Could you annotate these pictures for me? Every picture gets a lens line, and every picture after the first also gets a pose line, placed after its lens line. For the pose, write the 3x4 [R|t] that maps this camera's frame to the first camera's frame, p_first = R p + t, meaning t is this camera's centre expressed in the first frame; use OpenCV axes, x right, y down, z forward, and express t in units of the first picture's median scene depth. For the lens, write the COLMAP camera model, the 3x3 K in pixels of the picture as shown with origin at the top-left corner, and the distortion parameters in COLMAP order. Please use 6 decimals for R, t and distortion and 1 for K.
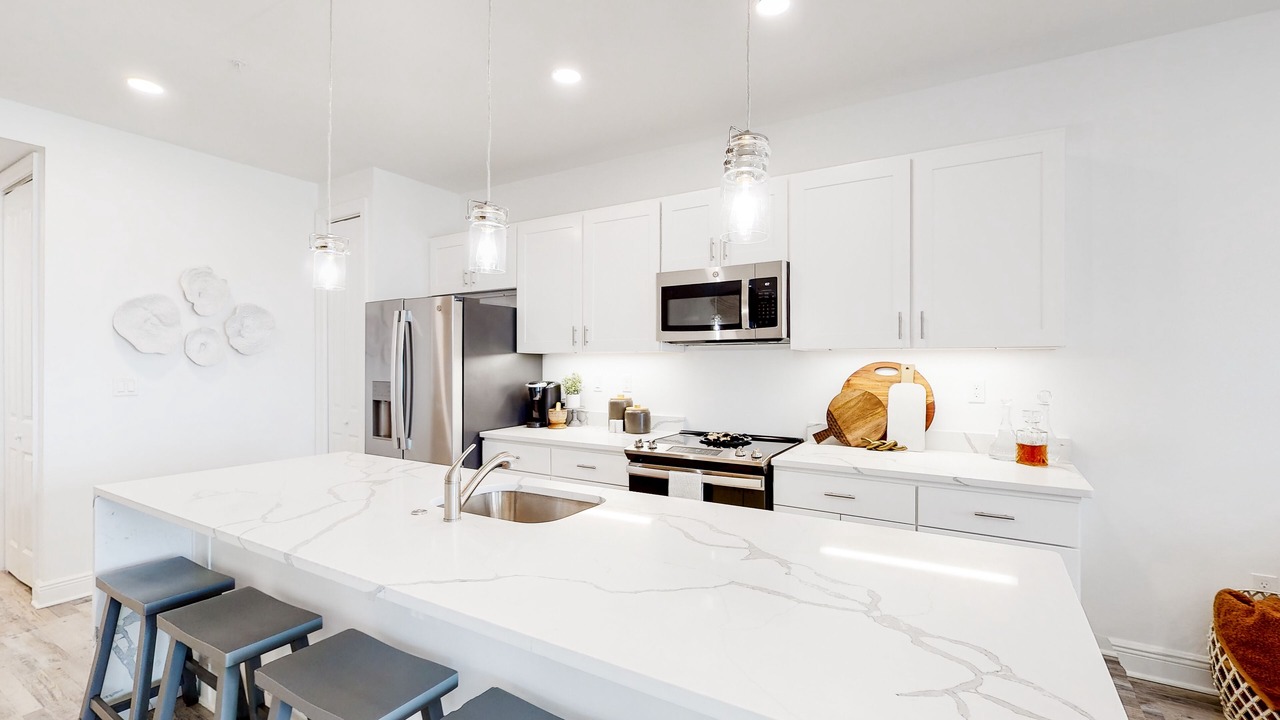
lens RADIAL K [[559.6, 0, 638.4], [0, 559.6, 359.2], [0, 0, 1]] dist [-0.002148, 0.000682]
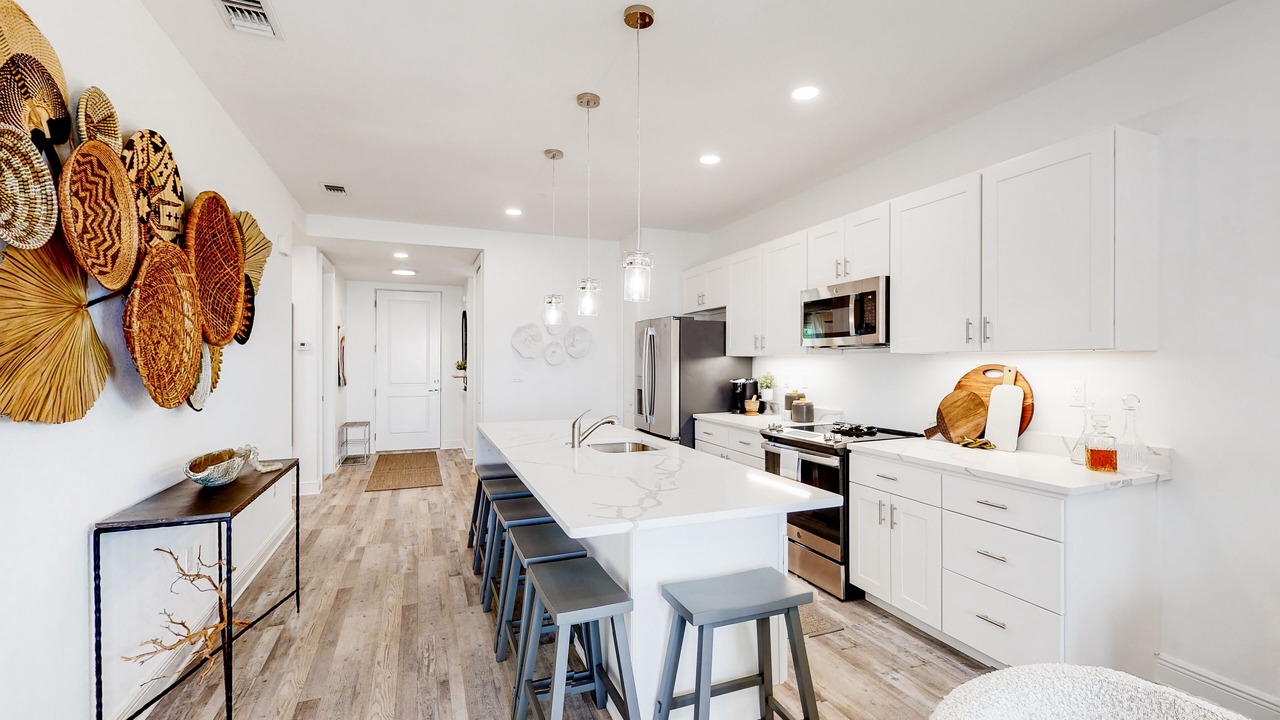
lens RADIAL K [[557.8, 0, 651.5], [0, 557.8, 363.1], [0, 0, 1]] dist [0.003567, -0.000244]
pose [[0.809574, 0.002111, -0.587014, 0.524006], [0.002064, 0.999977, 0.006443, -0.004896], [0.587014, -0.006428, 0.809551, -0.201157]]
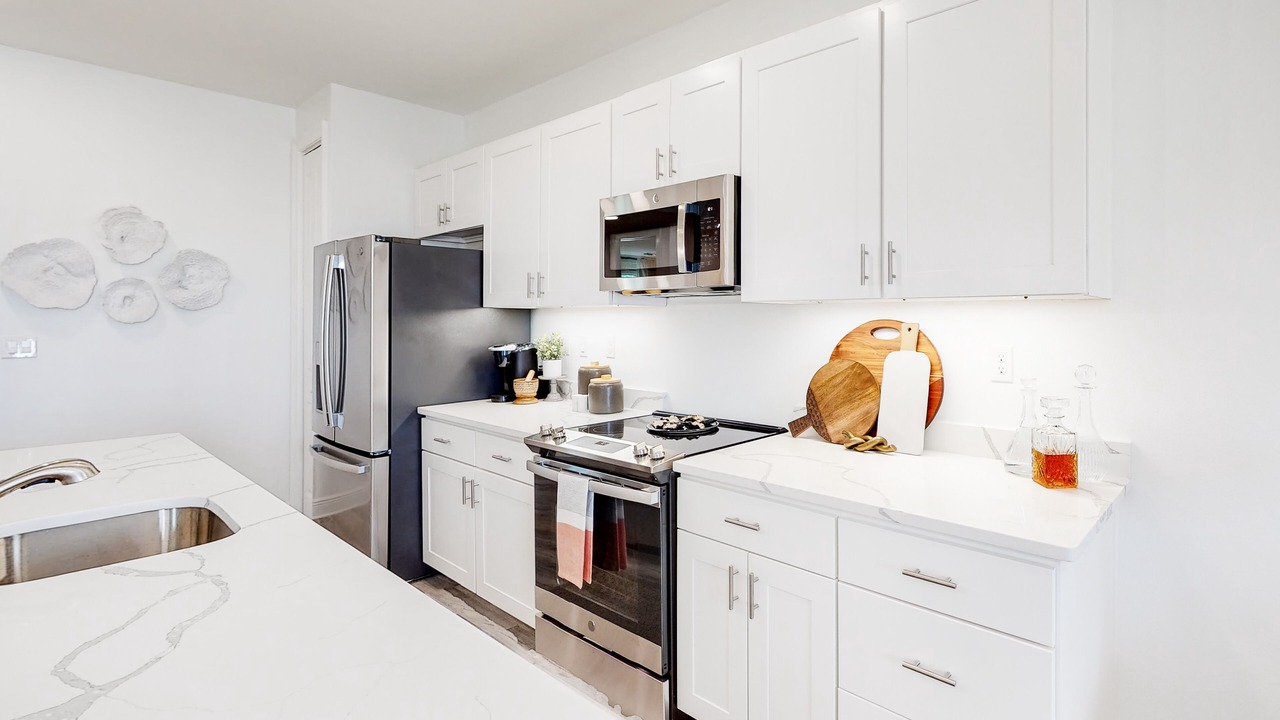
lens RADIAL K [[614.7, 0, 779.9], [0, 614.7, 315.9], [0, 0, 1]] dist [0.004450, -0.001404]
pose [[0.992970, 0.000635, -0.118367, 0.393920], [-0.000654, 1.000000, -0.000126, 0.000543], [0.118367, 0.000203, 0.992970, 0.233320]]
